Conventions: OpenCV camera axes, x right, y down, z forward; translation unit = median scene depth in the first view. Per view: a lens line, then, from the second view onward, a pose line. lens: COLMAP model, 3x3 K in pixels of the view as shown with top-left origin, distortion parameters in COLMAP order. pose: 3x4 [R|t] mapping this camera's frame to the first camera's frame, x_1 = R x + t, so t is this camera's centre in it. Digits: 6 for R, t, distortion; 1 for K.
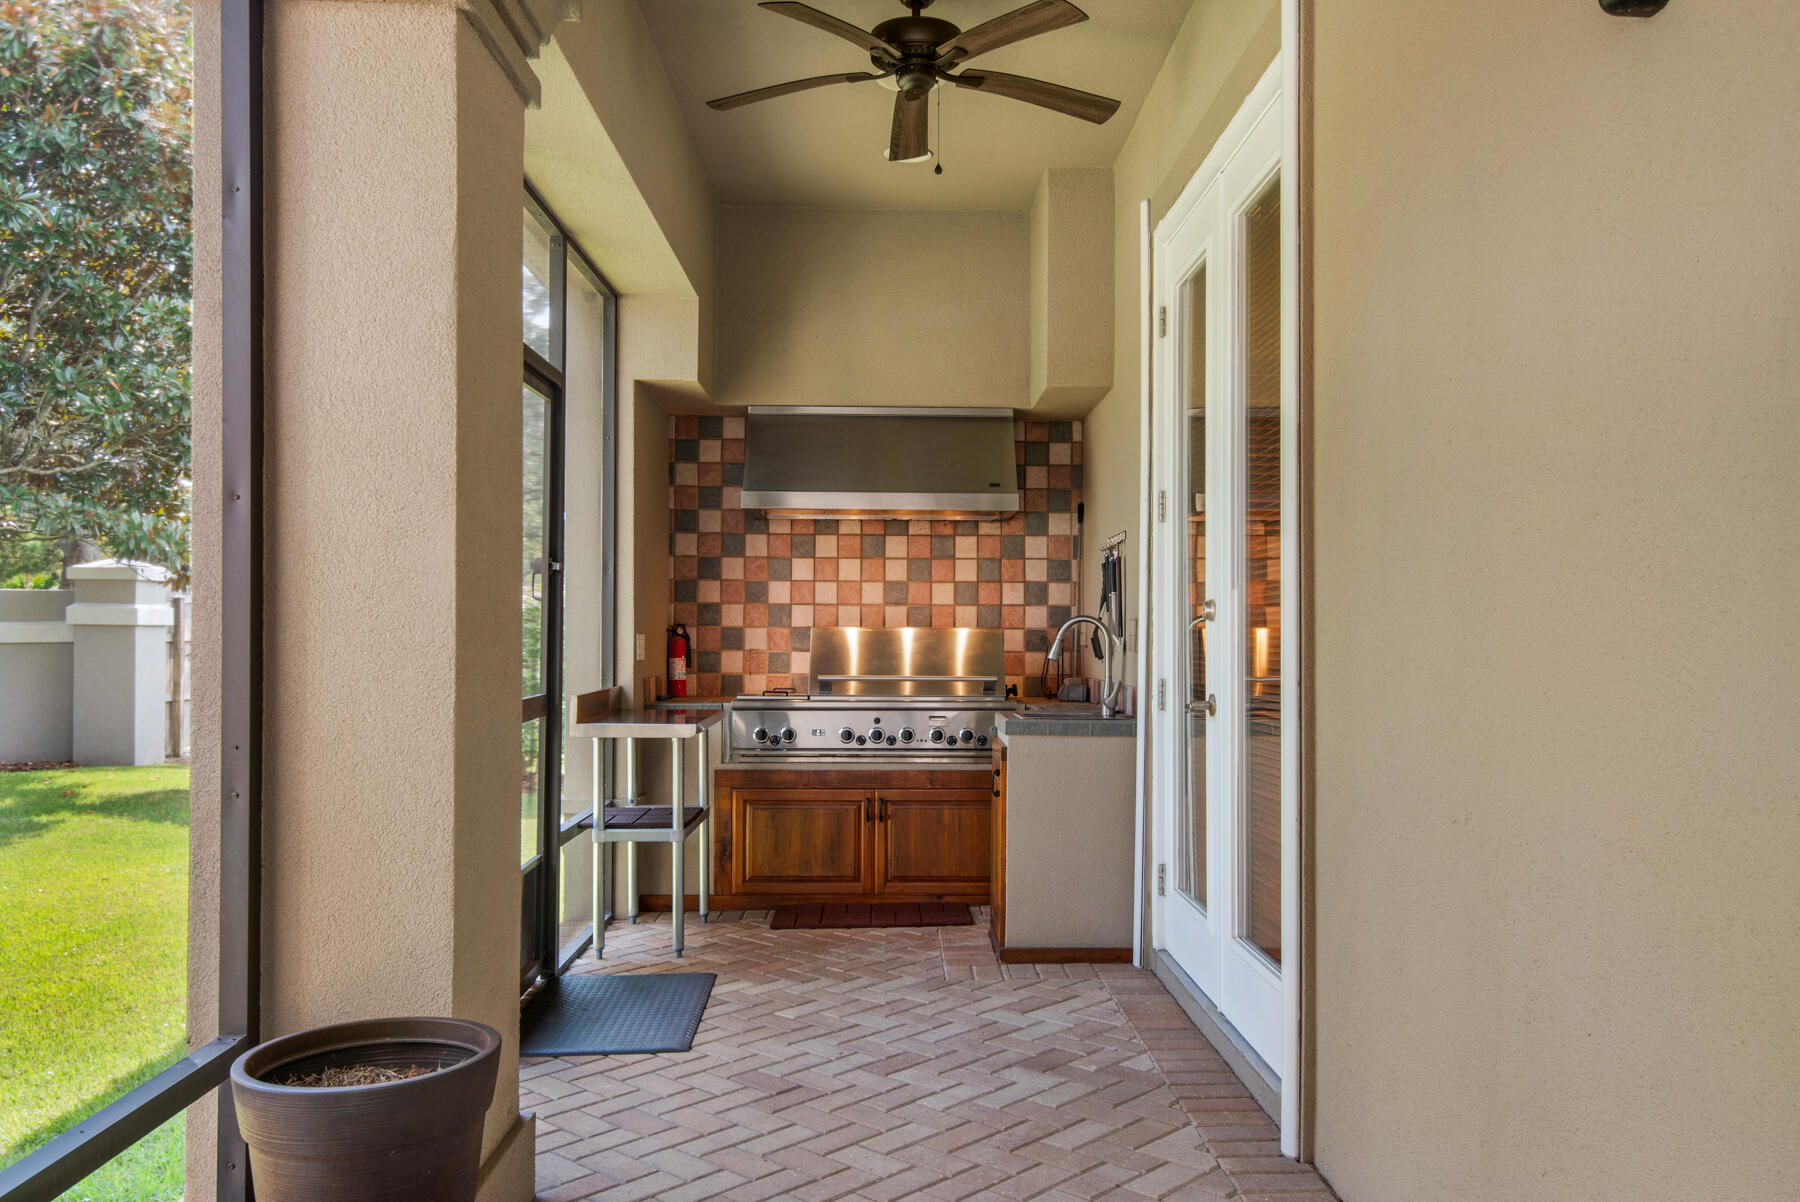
lens RADIAL K [[1435.0, 0, 895.0], [0, 1435.0, 611.6], [0, 0, 1]] dist [0.010058, 0.000012]
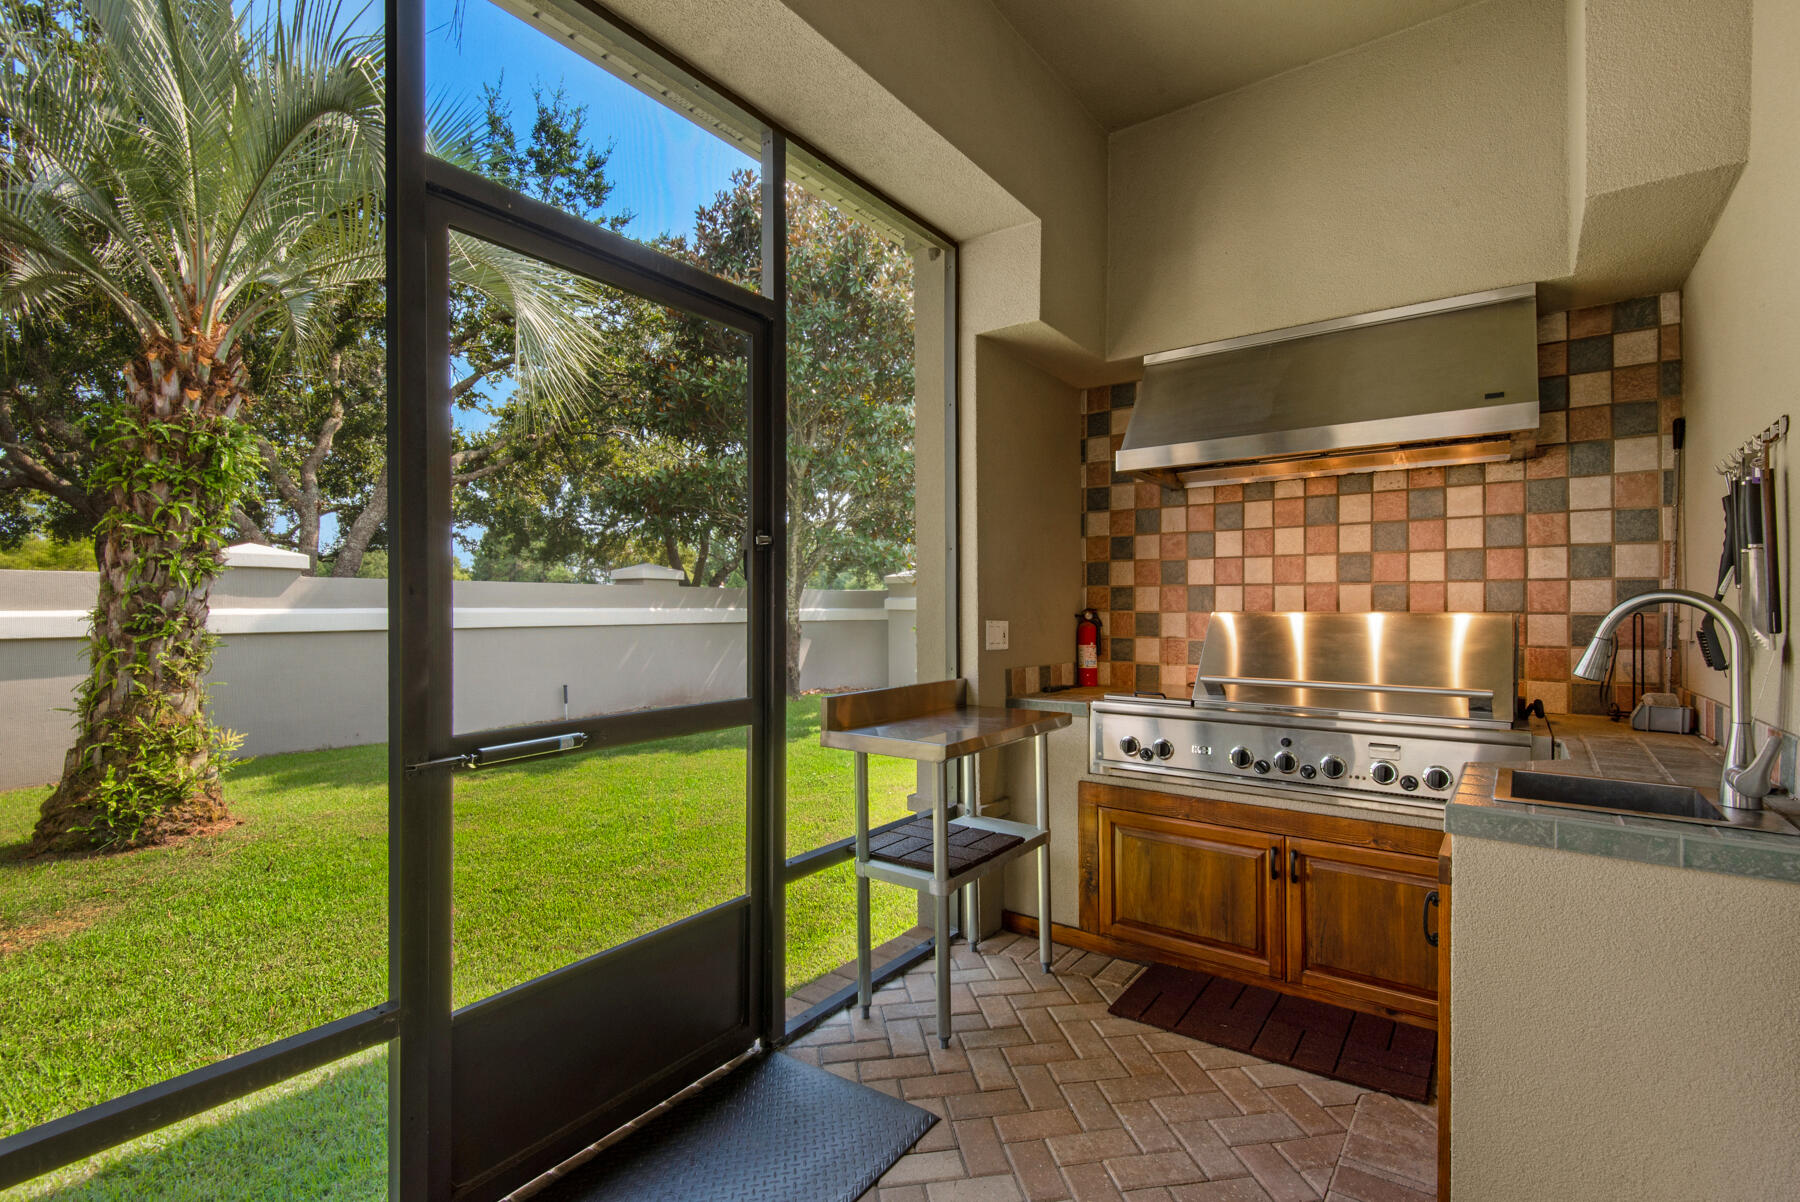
lens RADIAL K [[821.2, 0, 892.1], [0, 821.2, 604.1], [0, 0, 1]] dist [0.009583, -0.006684]
pose [[0.792897, -0.008199, -0.609300, 0.074105], [0.010893, 0.999940, 0.000719, 0.003706], [0.609258, -0.007207, 0.792939, 0.492676]]
